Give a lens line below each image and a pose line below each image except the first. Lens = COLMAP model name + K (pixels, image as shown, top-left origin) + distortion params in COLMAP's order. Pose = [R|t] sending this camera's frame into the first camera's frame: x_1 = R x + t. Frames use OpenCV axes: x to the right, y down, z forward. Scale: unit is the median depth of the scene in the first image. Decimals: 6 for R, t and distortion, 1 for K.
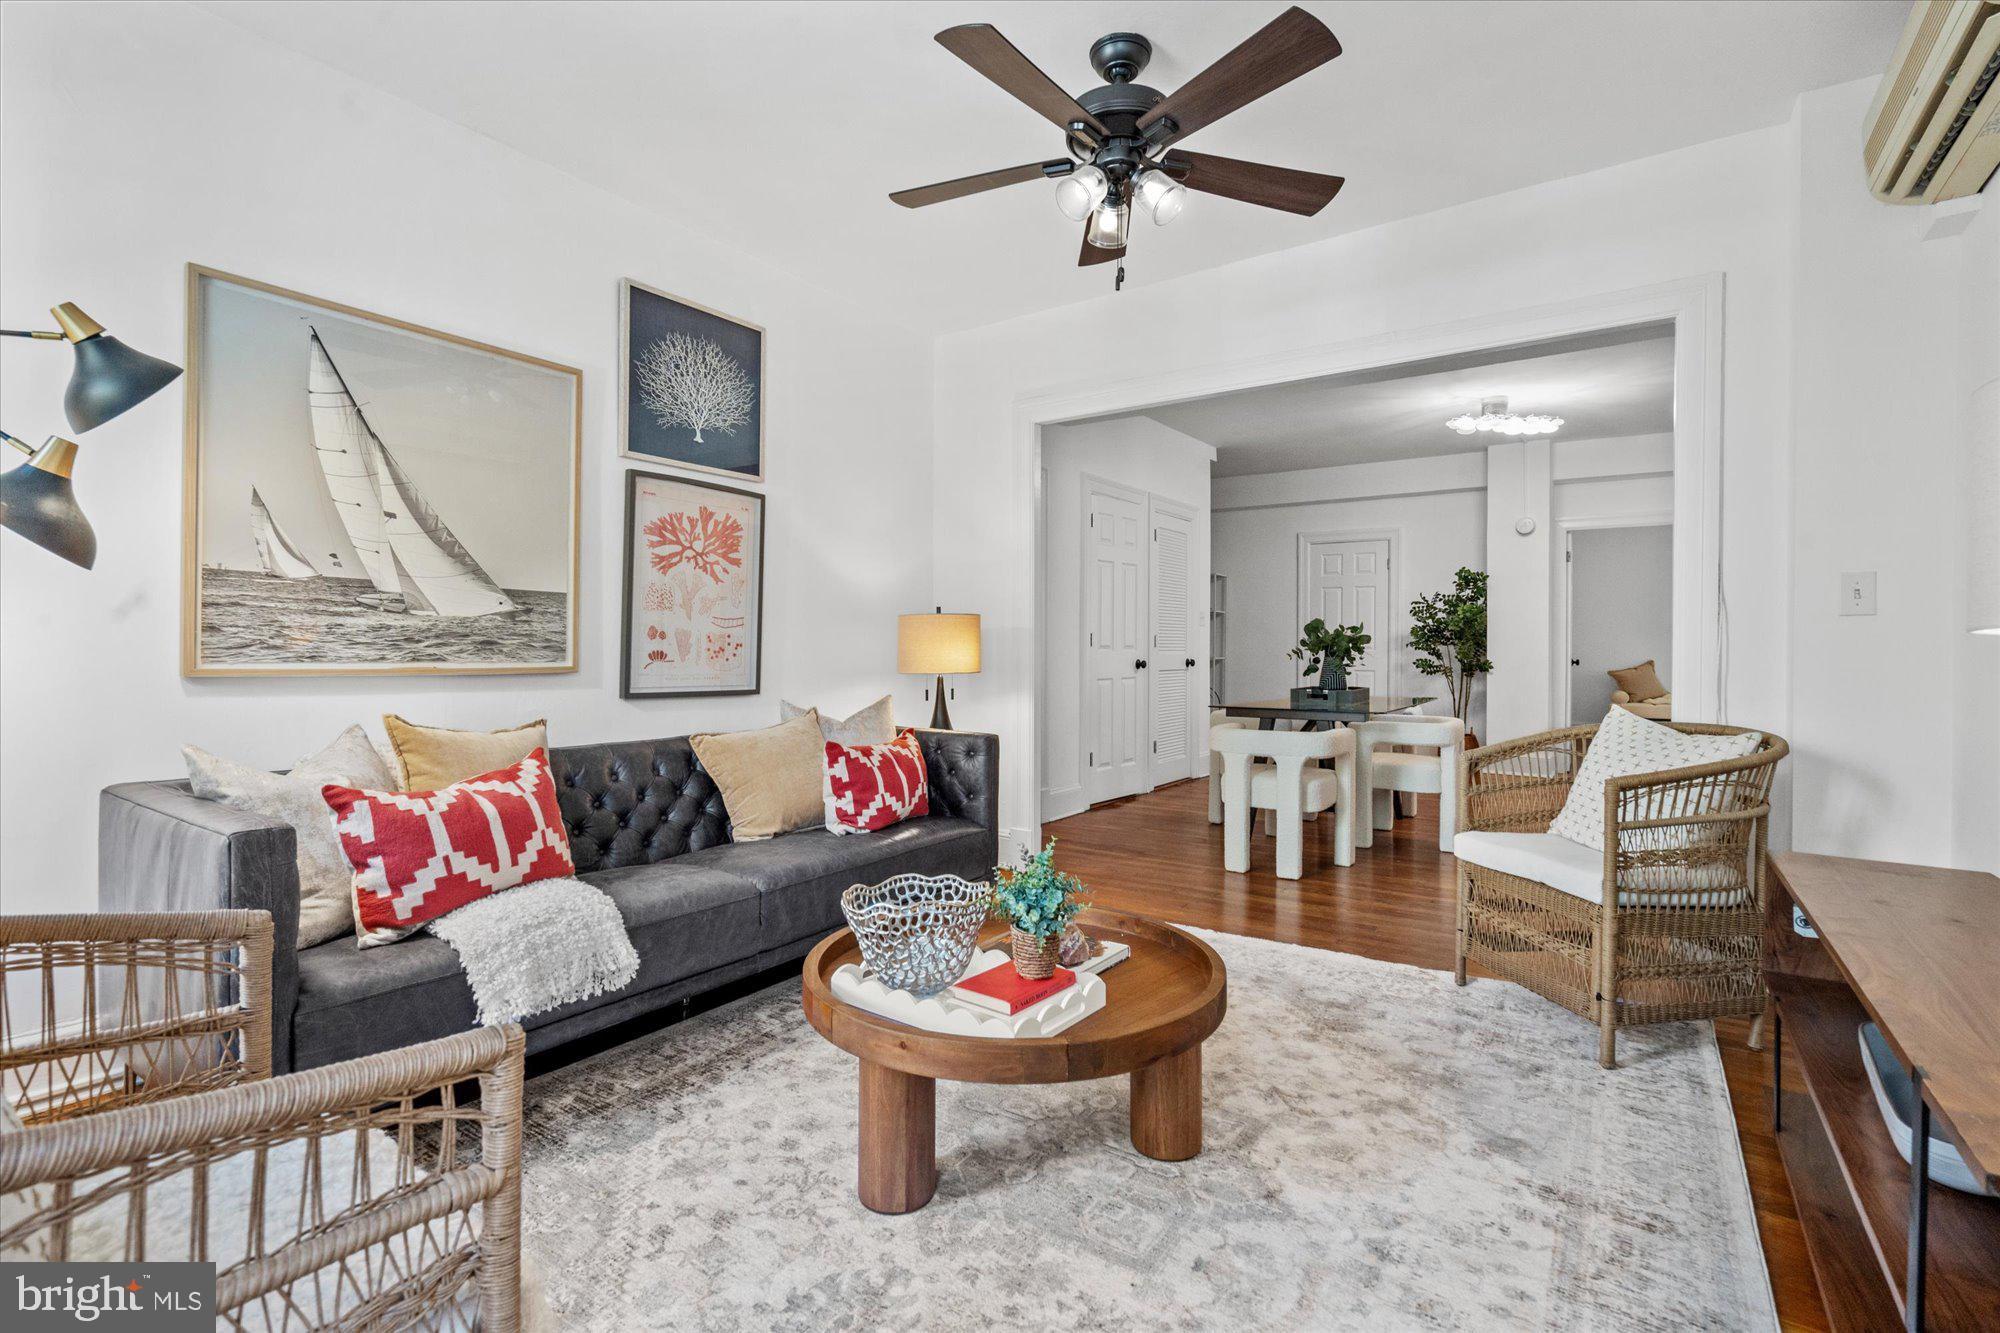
lens RADIAL K [[908.1, 0, 998.4], [0, 908.1, 655.1], [0, 0, 1]] dist [-0.005039, 0.002154]
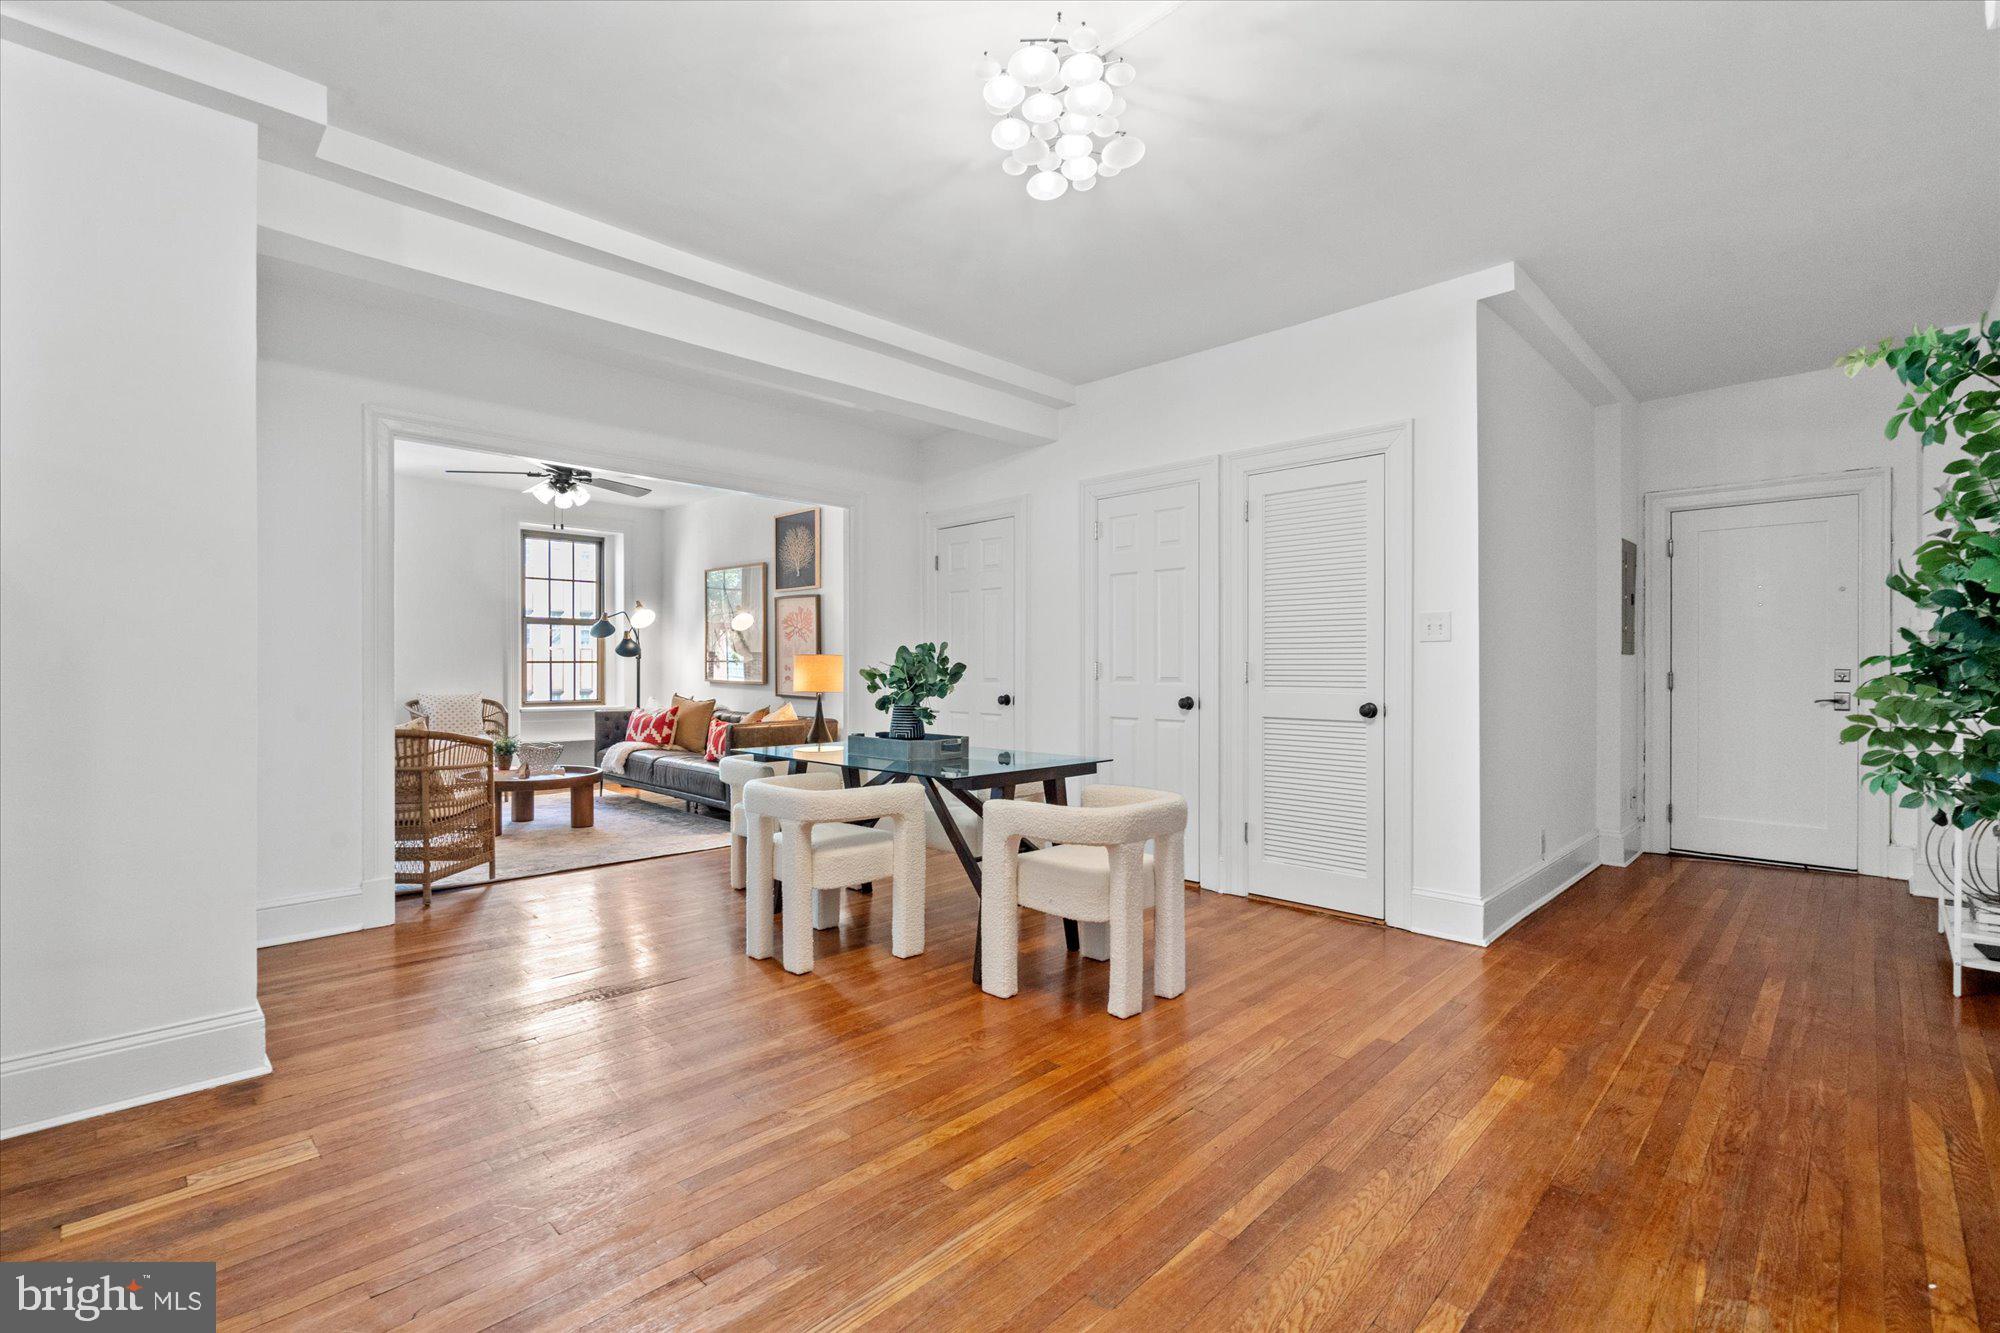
lens RADIAL K [[908.1, 0, 998.7], [0, 908.1, 663.5], [0, 0, 1]] dist [-0.005039, 0.002154]
pose [[-0.158780, -0.001253, -0.987313, 1.696170], [-0.003237, 0.999994, -0.000749, -0.034349], [0.987309, 0.003077, -0.158783, 1.834296]]
